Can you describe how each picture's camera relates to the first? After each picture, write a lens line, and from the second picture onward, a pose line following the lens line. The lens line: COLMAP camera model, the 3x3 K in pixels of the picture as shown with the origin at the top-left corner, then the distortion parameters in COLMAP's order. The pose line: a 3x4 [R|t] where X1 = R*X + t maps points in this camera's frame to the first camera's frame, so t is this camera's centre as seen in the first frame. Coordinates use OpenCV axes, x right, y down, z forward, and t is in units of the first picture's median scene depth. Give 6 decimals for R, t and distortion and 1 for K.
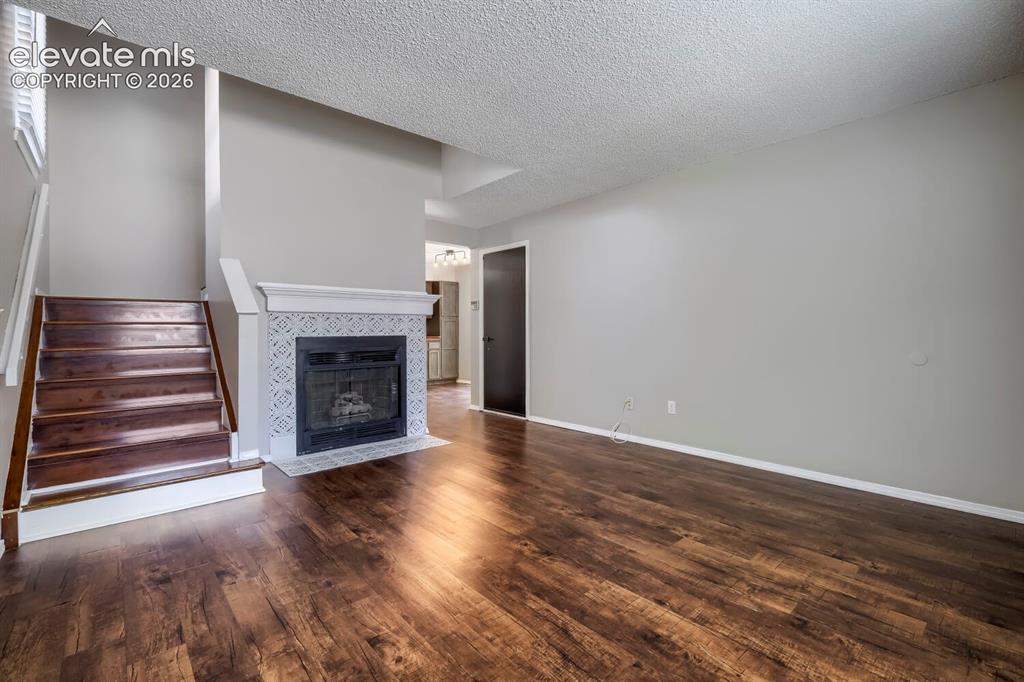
lens RADIAL K [[452.2, 0, 511.5], [0, 452.2, 336.7], [0, 0, 1]] dist [-0.000860, 0.000001]
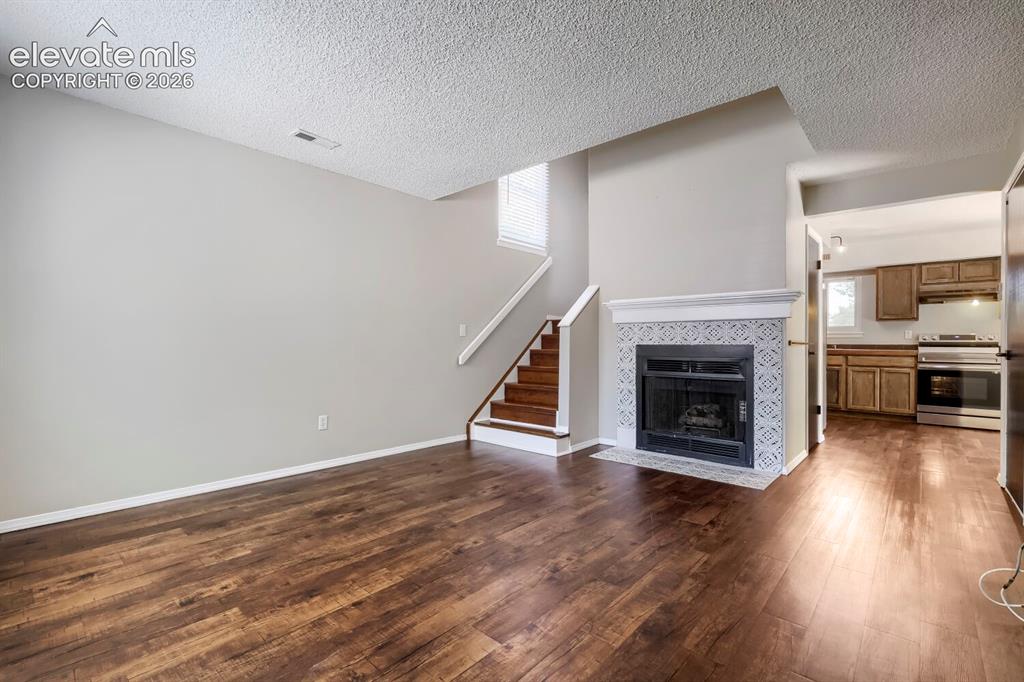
lens RADIAL K [[452.2, 0, 511.5], [0, 452.2, 336.7], [0, 0, 1]] dist [-0.000860, 0.000001]
pose [[0.110492, -0.006489, -0.993856, 0.899884], [-0.012147, 0.999895, -0.007879, -0.009854], [0.993803, 0.012943, 0.110401, 0.793759]]
